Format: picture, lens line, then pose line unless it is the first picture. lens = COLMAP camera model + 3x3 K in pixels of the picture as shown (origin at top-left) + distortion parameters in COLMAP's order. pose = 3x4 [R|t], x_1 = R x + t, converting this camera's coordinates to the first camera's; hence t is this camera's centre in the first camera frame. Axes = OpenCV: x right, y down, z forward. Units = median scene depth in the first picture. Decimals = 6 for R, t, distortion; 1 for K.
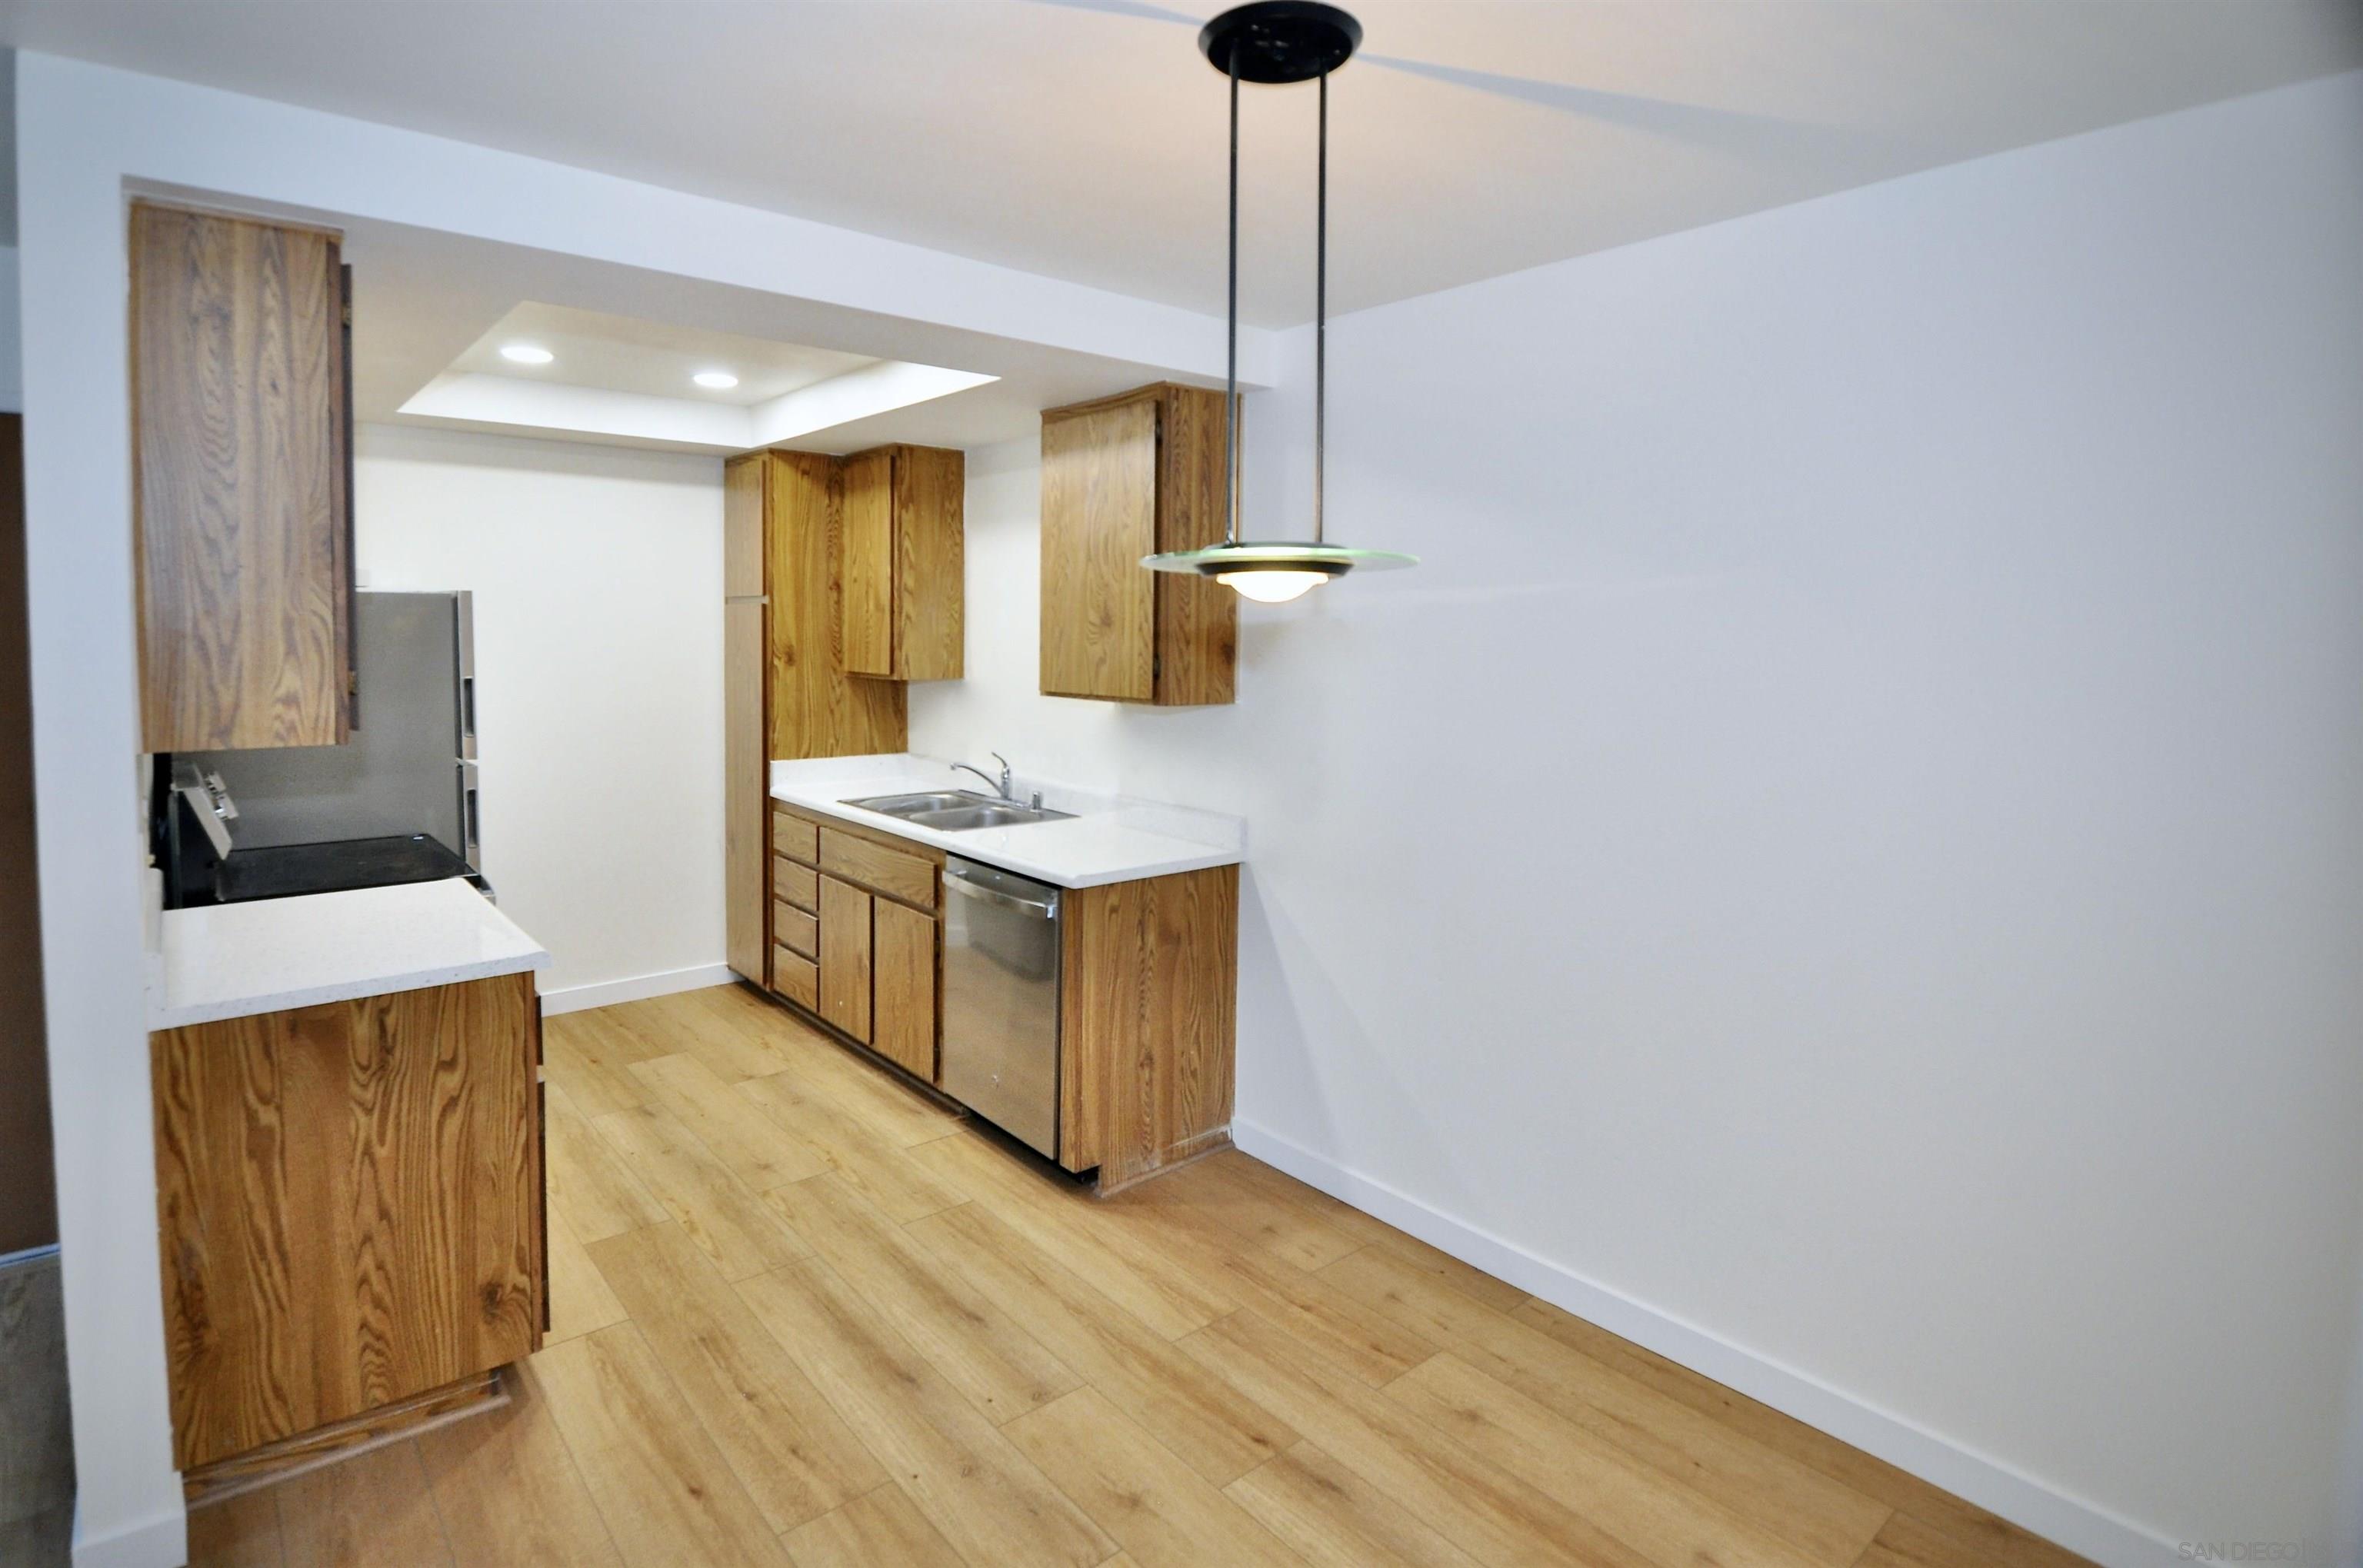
lens RADIAL K [[1204.5, 0, 1159.6], [0, 1204.5, 683.1], [0, 0, 1]] dist [-0.012916, -0.004359]
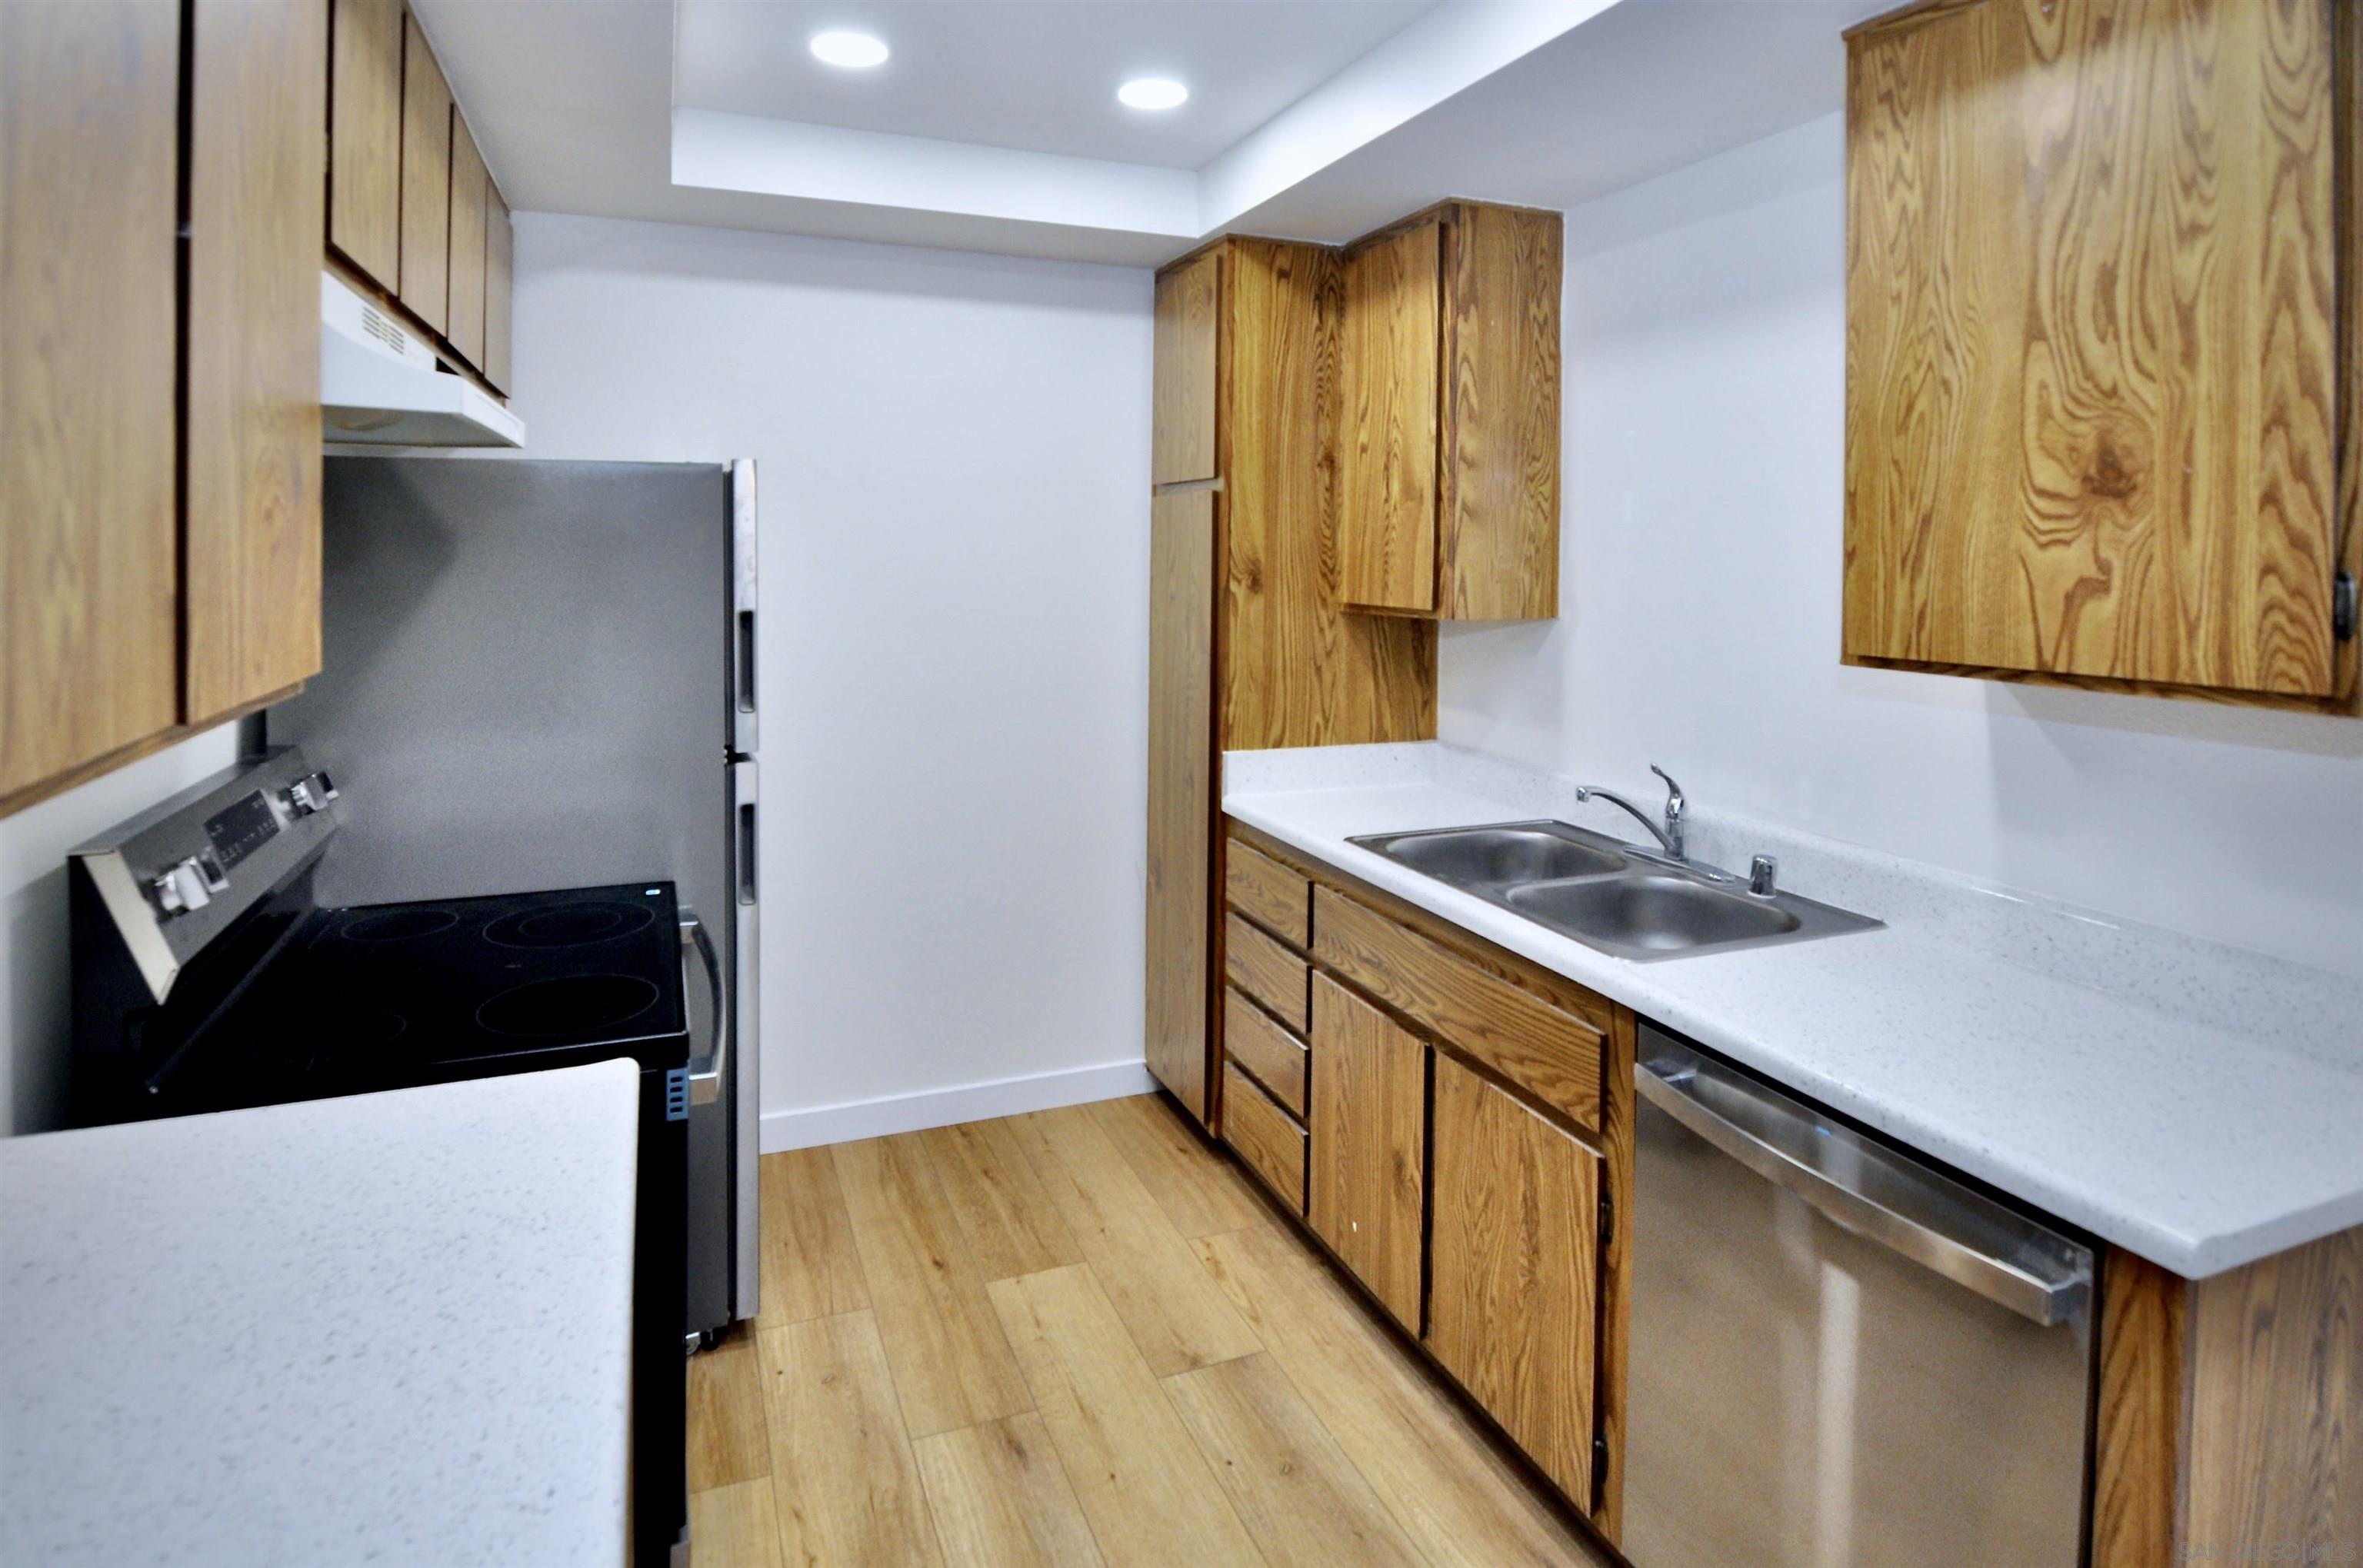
lens RADIAL K [[1242.7, 0, 1136.2], [0, 1242.7, 553.6], [0, 0, 1]] dist [-0.021825, -0.005398]
pose [[0.943813, -0.002384, -0.330471, -0.225392], [-0.013442, 0.998870, -0.045594, -0.007781], [0.330206, 0.047474, 0.942714, 0.562801]]
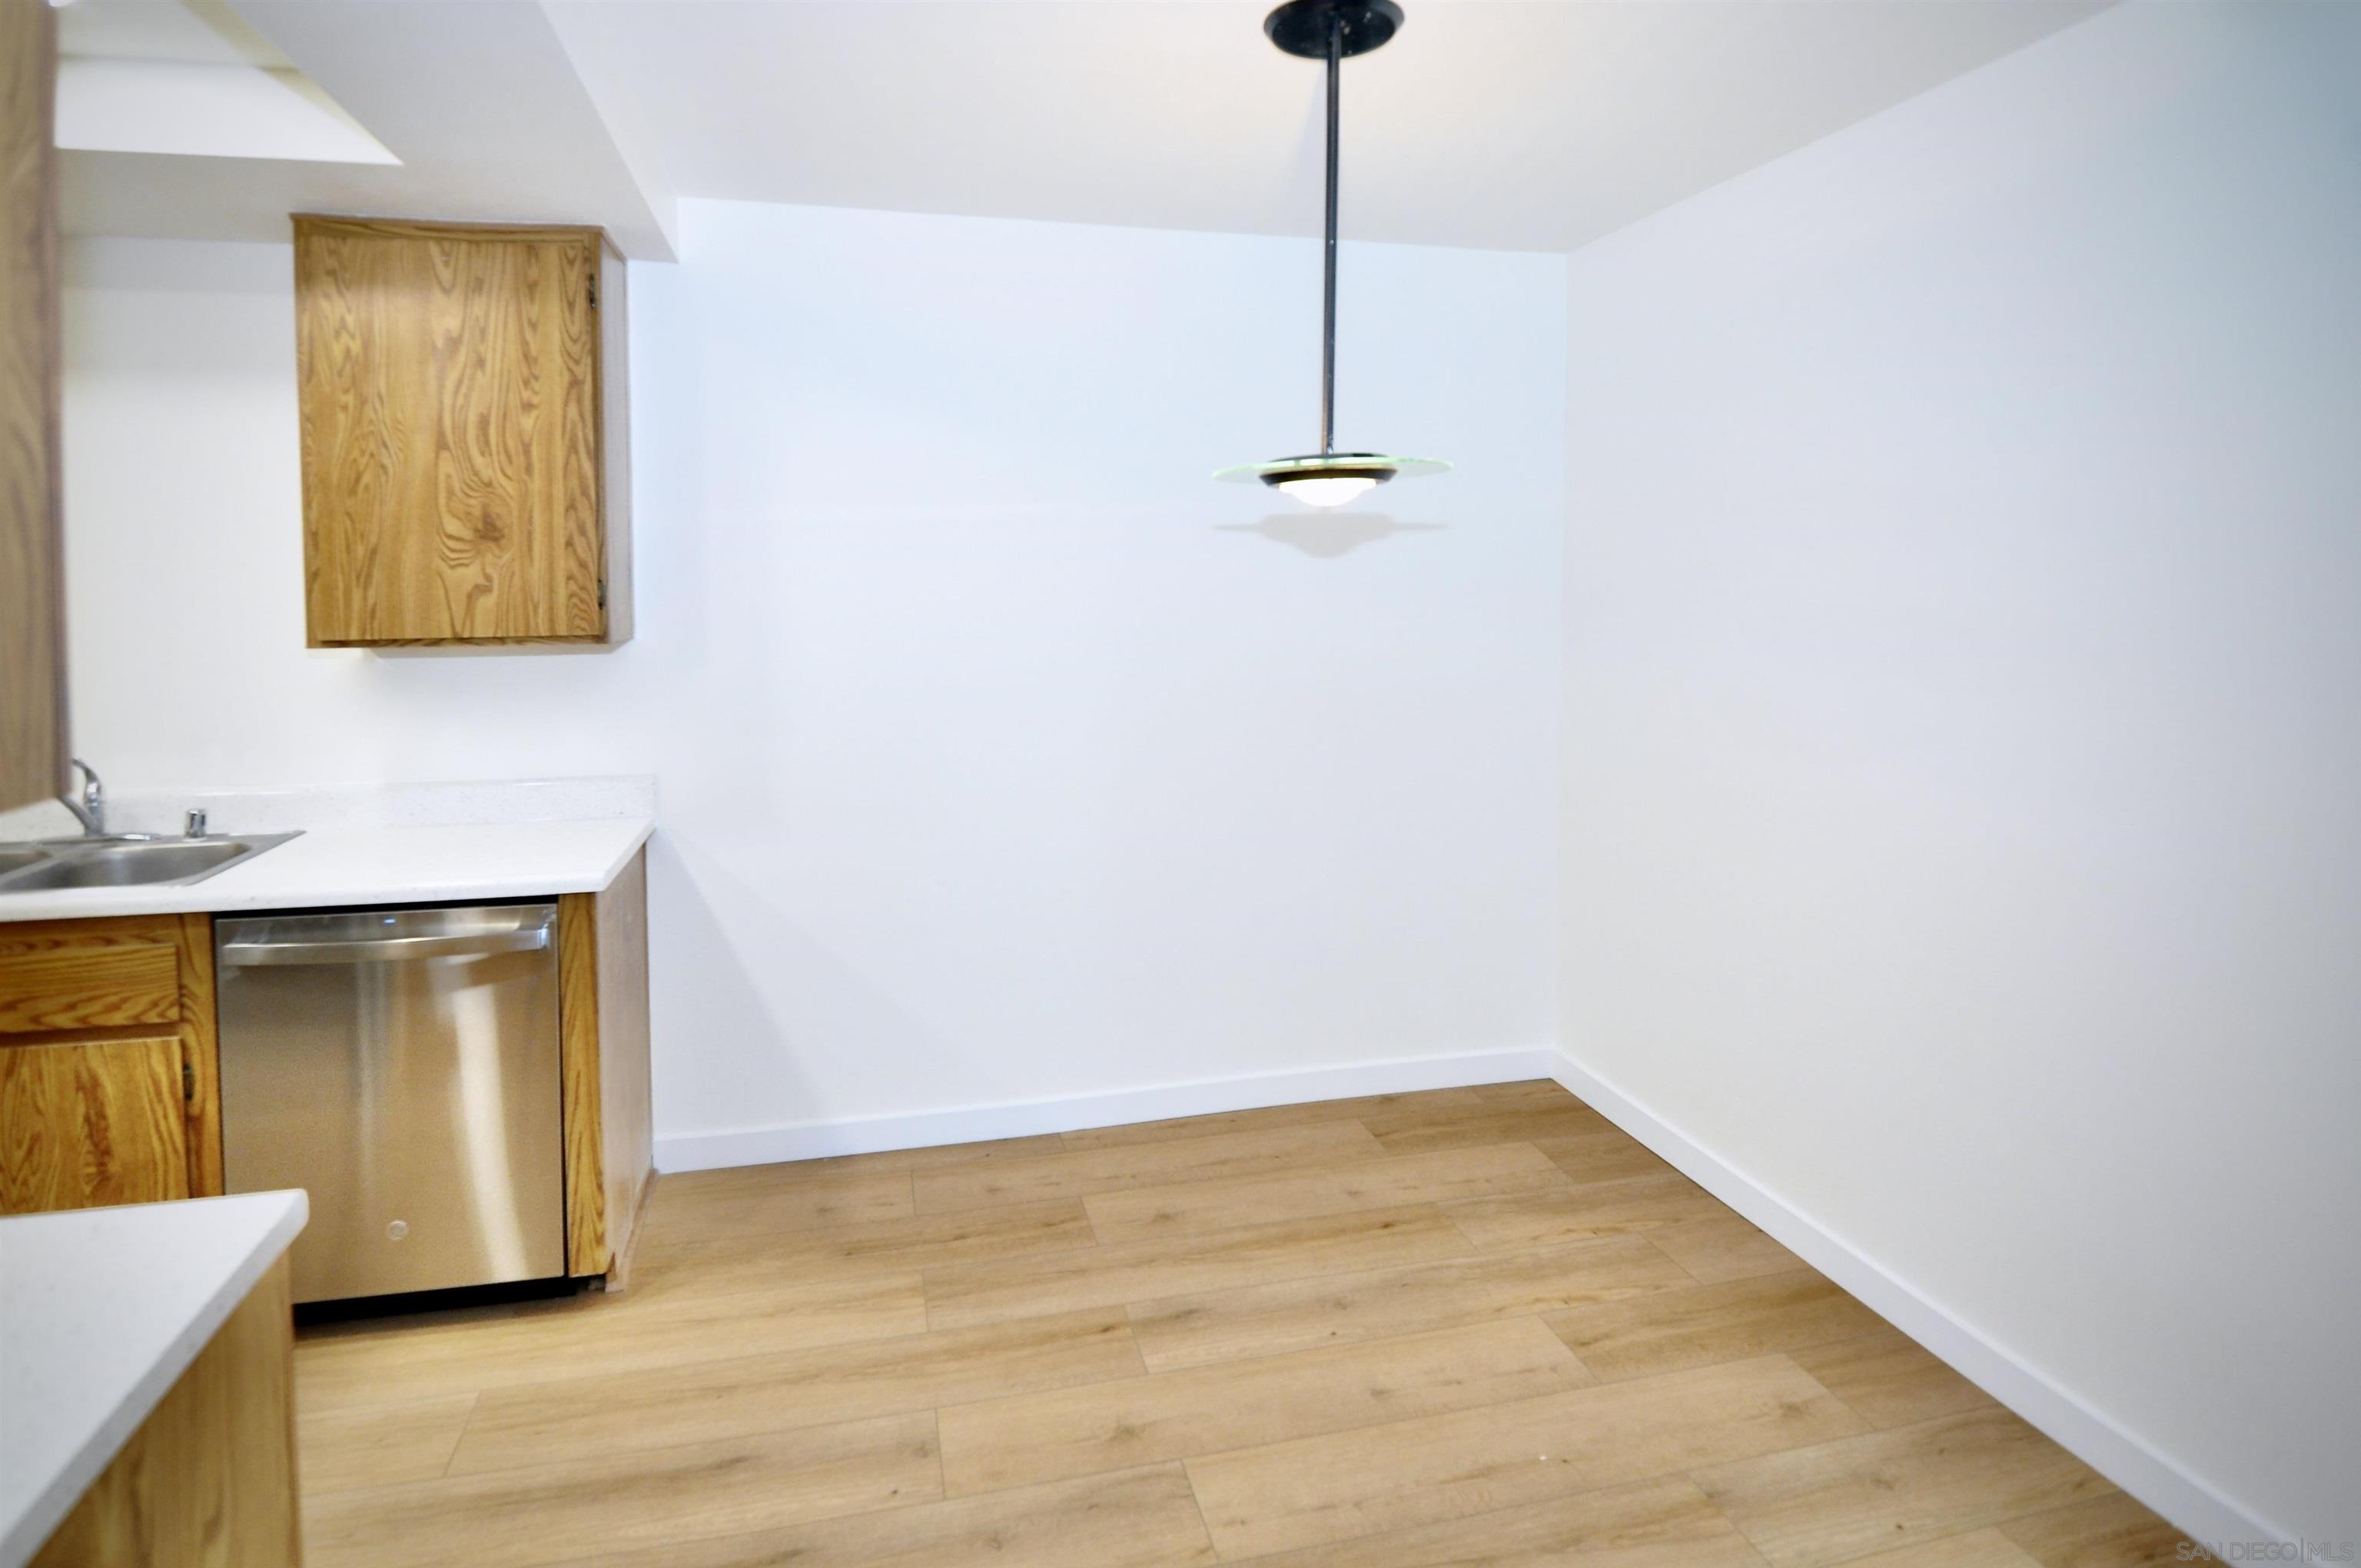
lens RADIAL K [[1203.7, 0, 1147.1], [0, 1203.7, 634.9], [0, 0, 1]] dist [-0.012916, -0.004359]
pose [[0.445134, -0.058699, 0.893538, -0.552528], [0.055728, 0.997731, 0.037782, 0.003954], [-0.893728, 0.032977, 0.447395, 0.349765]]
